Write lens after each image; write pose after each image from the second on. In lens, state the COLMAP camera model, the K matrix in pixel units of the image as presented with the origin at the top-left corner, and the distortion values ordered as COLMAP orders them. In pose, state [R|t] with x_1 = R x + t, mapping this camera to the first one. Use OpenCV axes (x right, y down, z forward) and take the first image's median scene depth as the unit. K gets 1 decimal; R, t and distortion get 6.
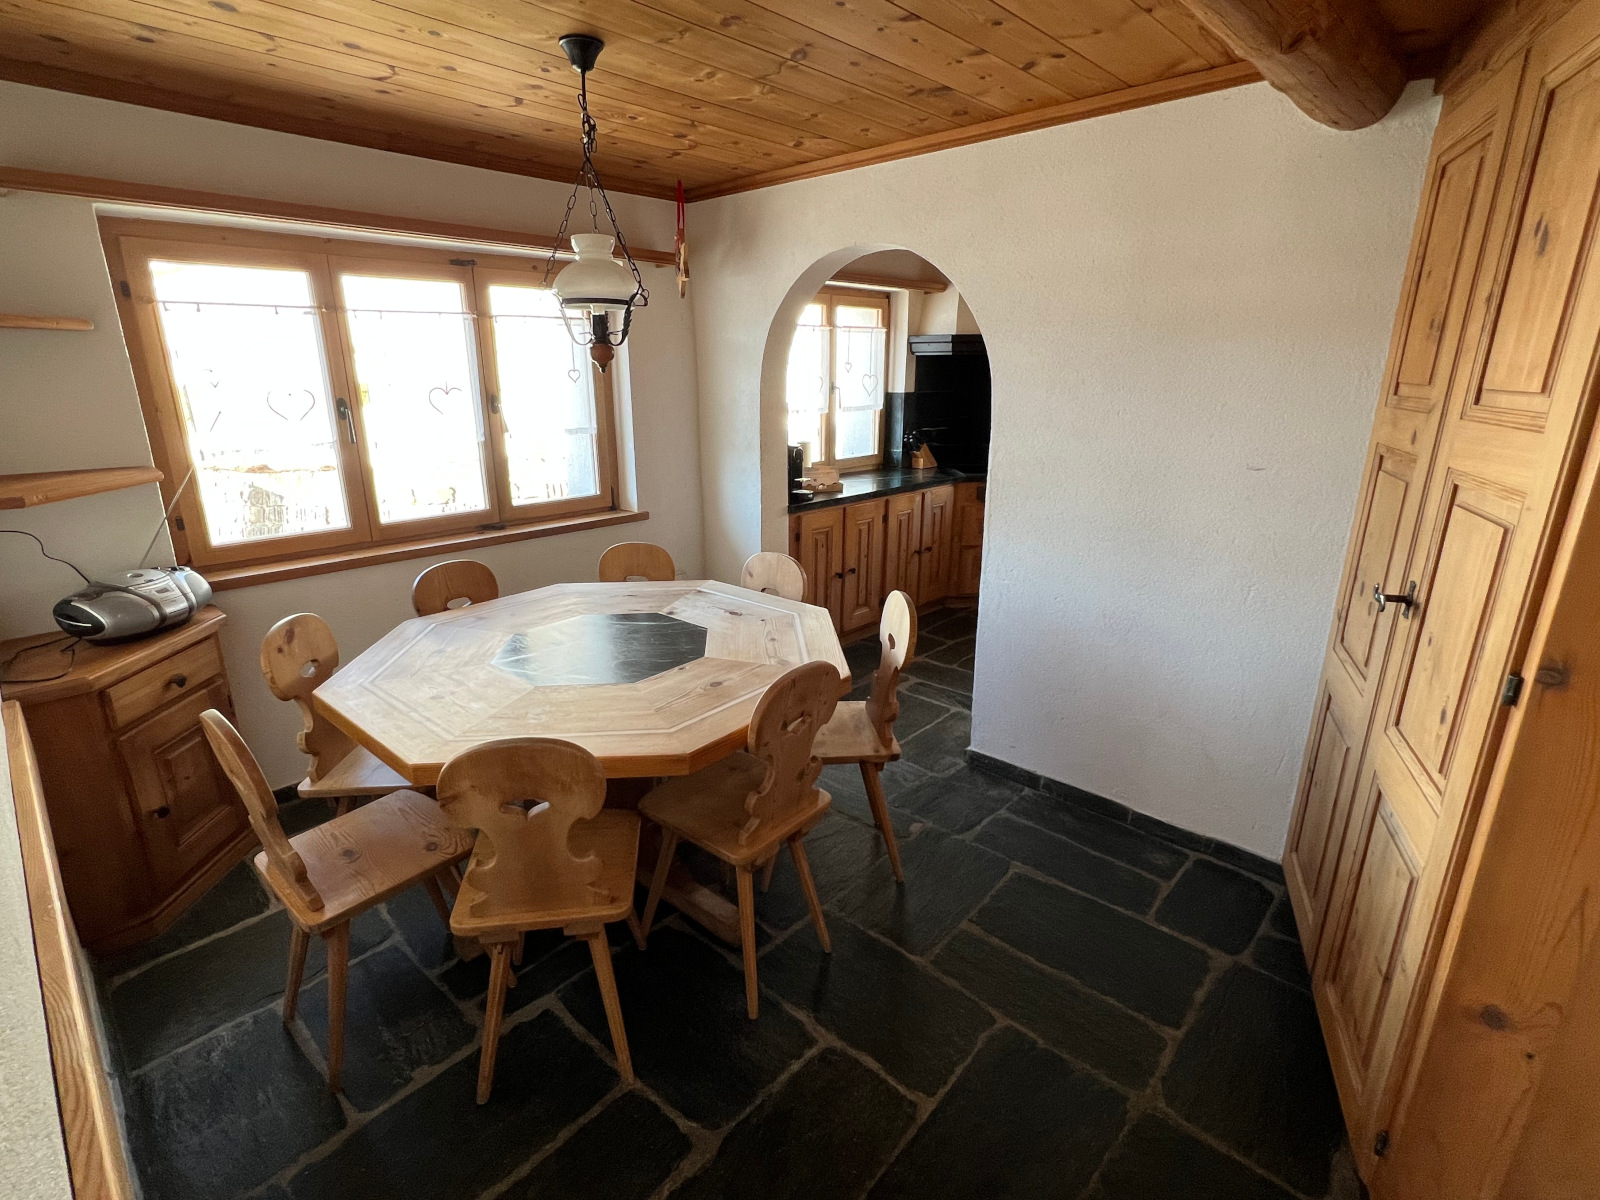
lens RADIAL K [[777.6, 0, 792.8], [0, 777.6, 595.6], [0, 0, 1]] dist [-0.000974, 0.000771]
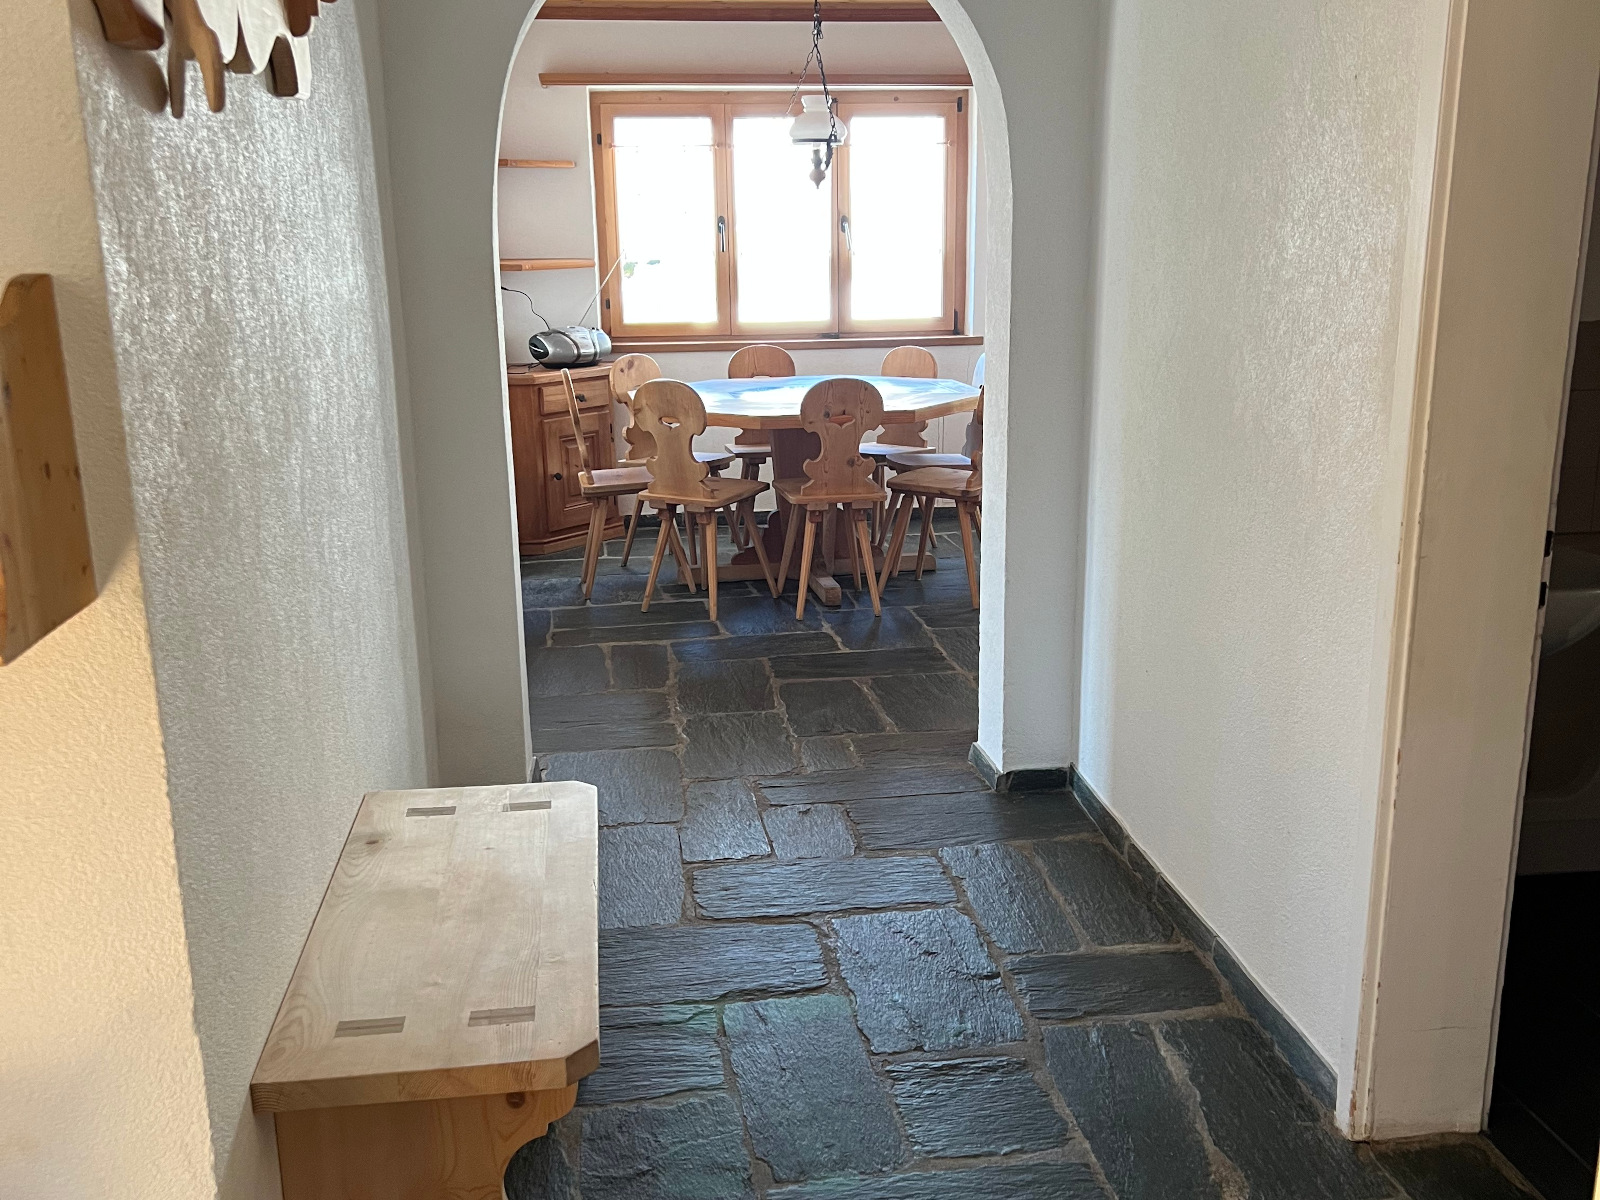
lens RADIAL K [[1610.6, 0, 803.4], [0, 1610.6, 685.6], [0, 0, 1]] dist [0.072645, 0.000000]
pose [[0.782006, 0.166728, -0.600556, 1.469383], [-0.166292, 0.984441, 0.056769, 0.388676], [0.600677, 0.055474, 0.797565, -1.173657]]
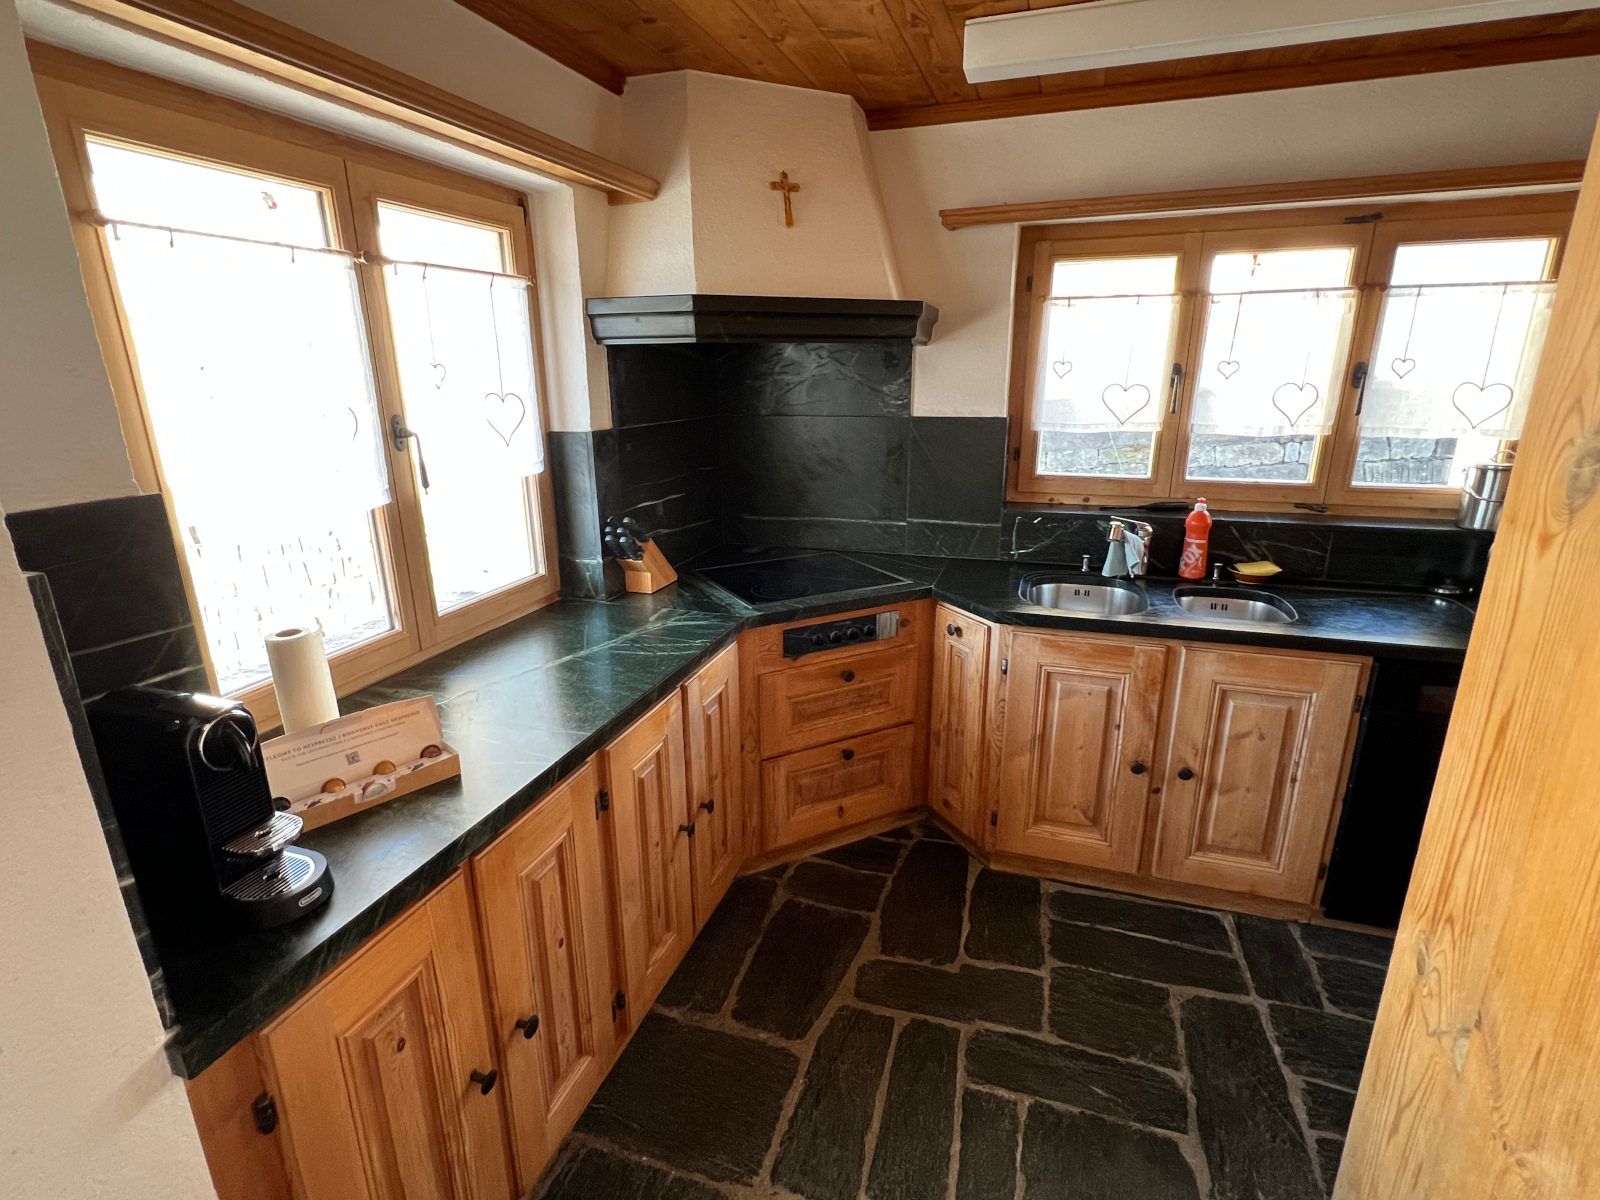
lens RADIAL K [[777.6, 0, 797.3], [0, 777.6, 592.3], [0, 0, 1]] dist [-0.000974, 0.000771]
pose [[0.902640, -0.128096, 0.410891, 0.121491], [0.129743, 0.991257, 0.024009, -0.351810], [-0.410374, 0.031639, 0.911368, 1.177890]]
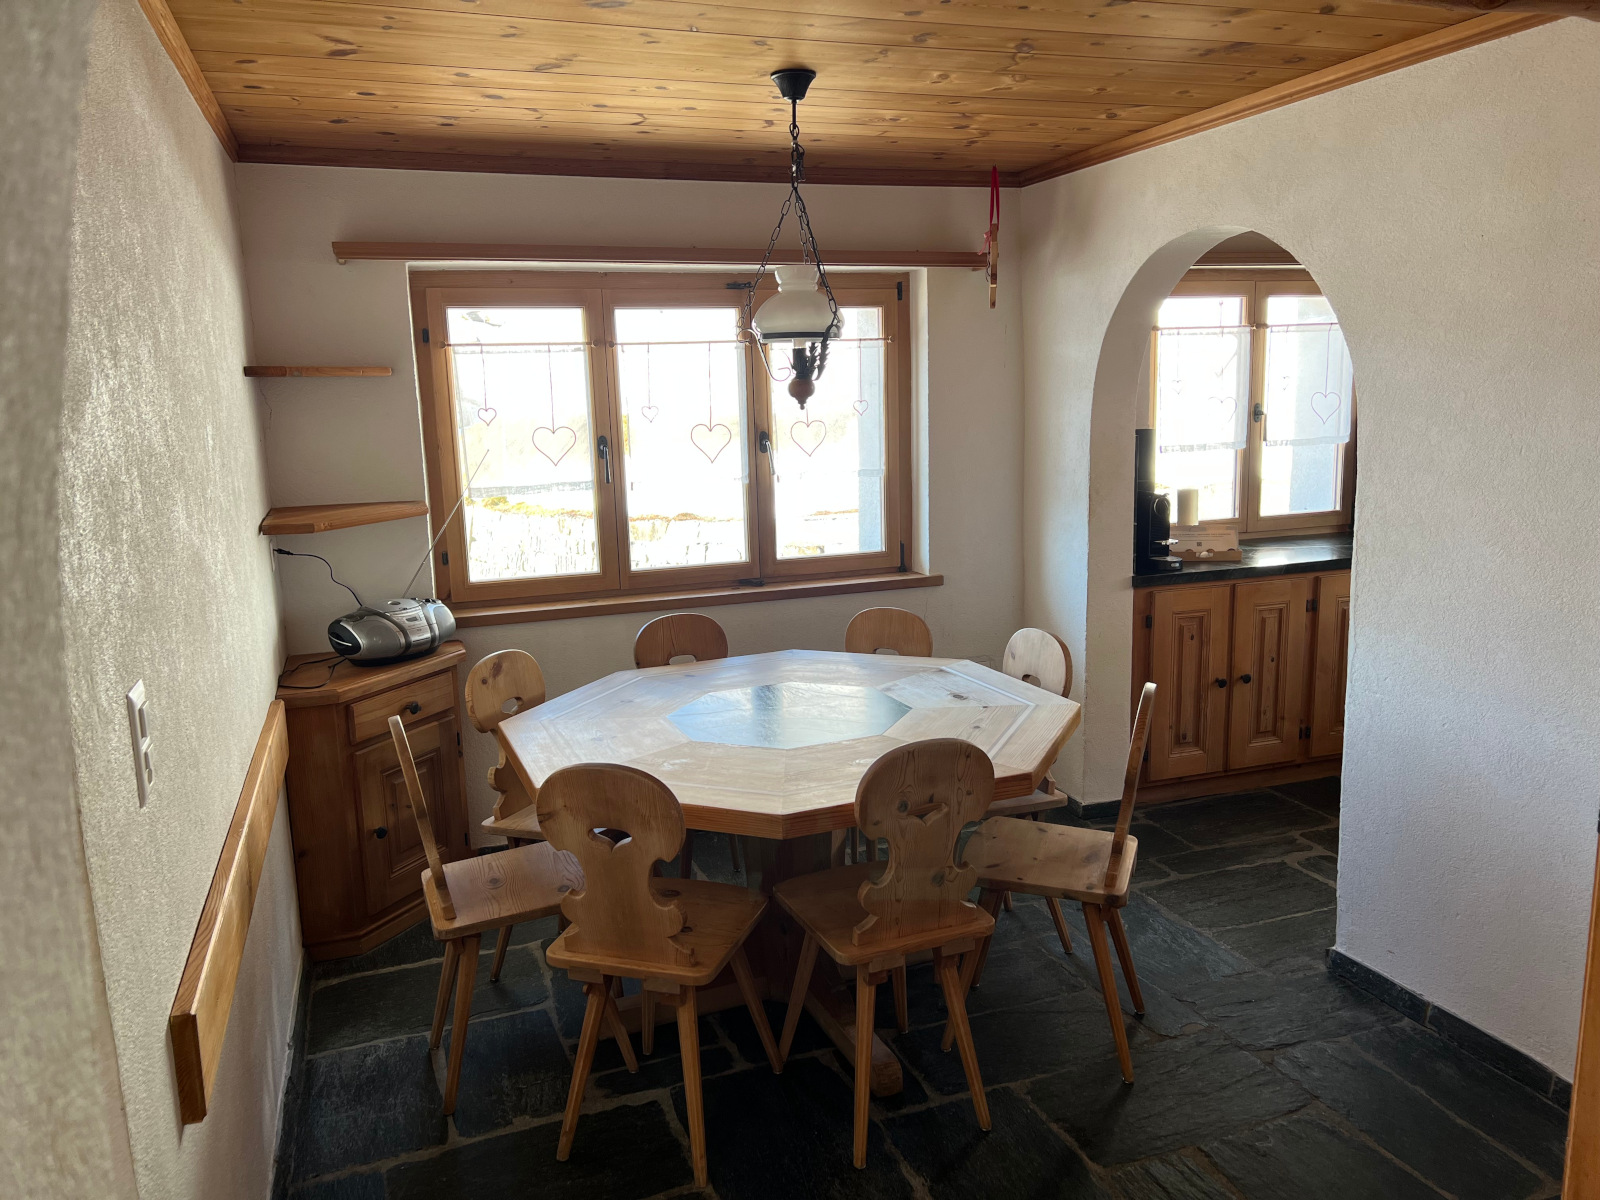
lens RADIAL K [[1201.5, 0, 806.3], [0, 1201.5, 595.8], [0, 0, 1]] dist [0.064889, -0.070641]
pose [[0.895564, 0.053731, -0.441677, 0.347151], [-0.100983, 0.991322, -0.084161, 0.042336], [0.433322, 0.119974, 0.893218, -0.202862]]
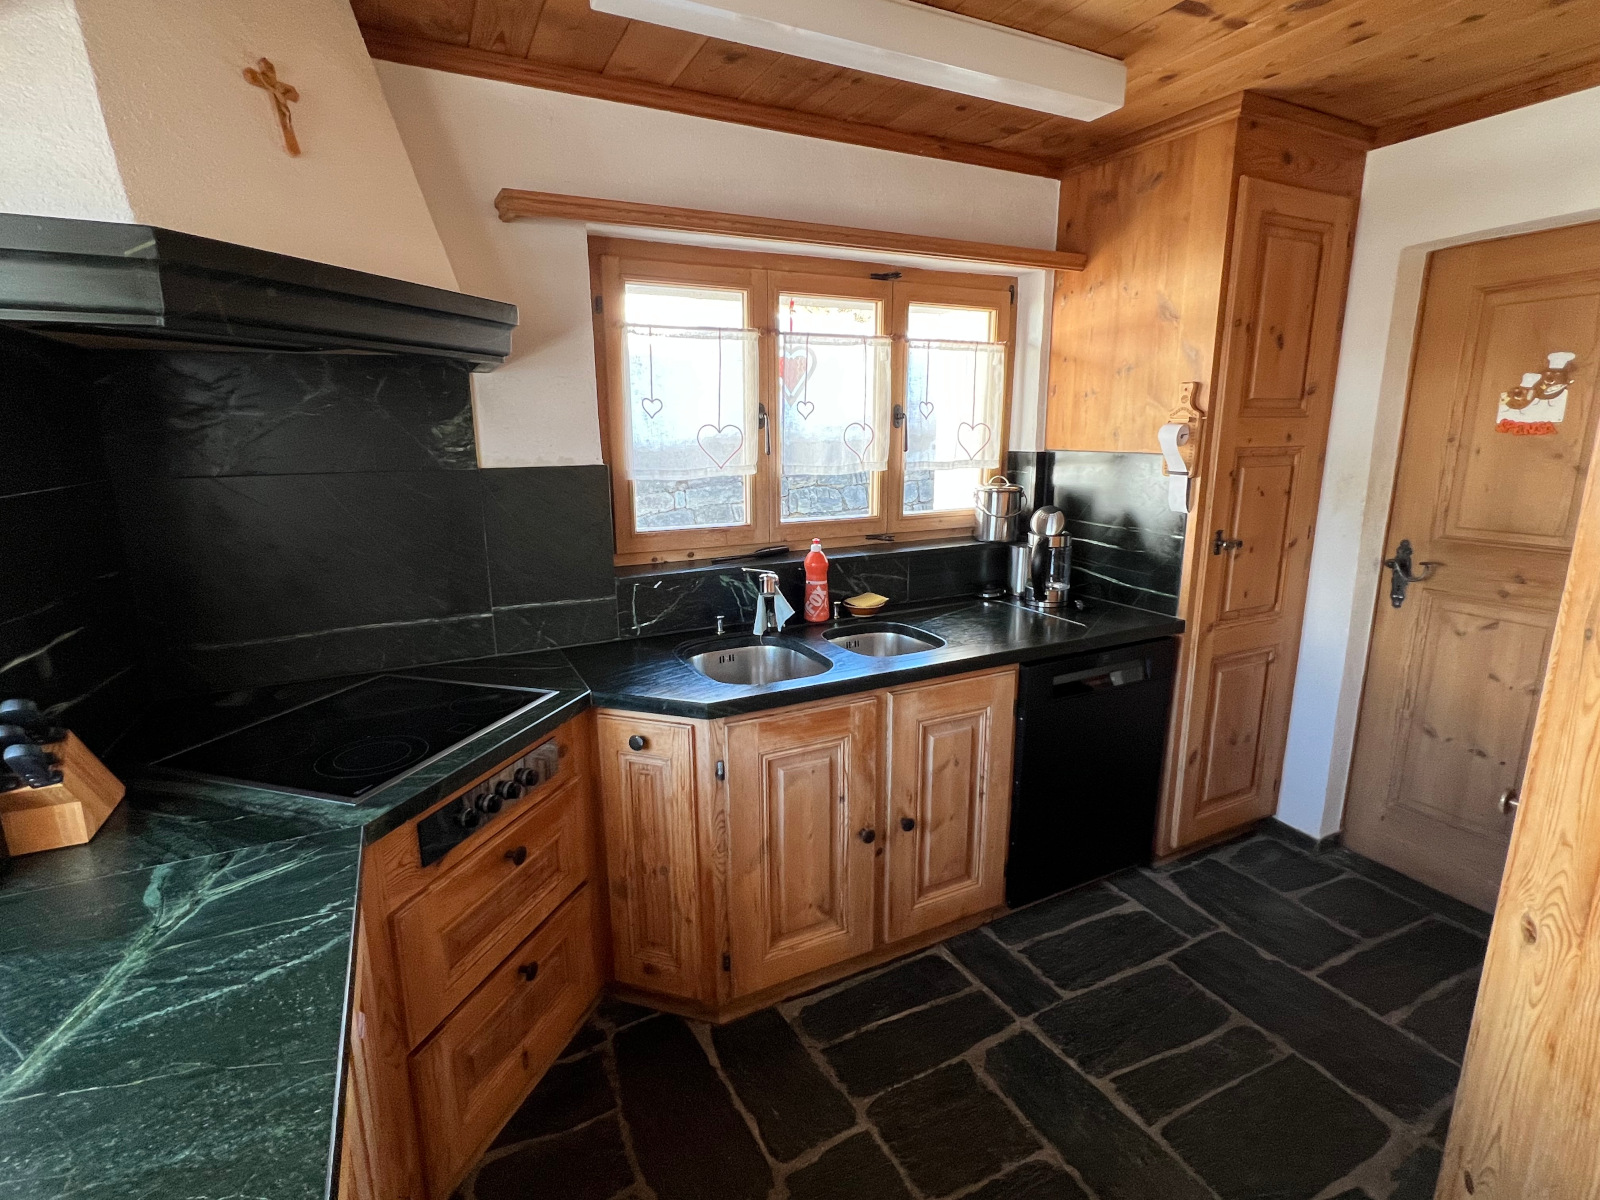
lens RADIAL K [[777.6, 0, 802.6], [0, 777.6, 596.5], [0, 0, 1]] dist [-0.000974, 0.000771]
pose [[0.333982, -0.205509, 0.919903, 0.099663], [0.271195, 0.955626, 0.115029, -0.431118], [-0.902723, 0.211055, 0.374895, 1.553821]]
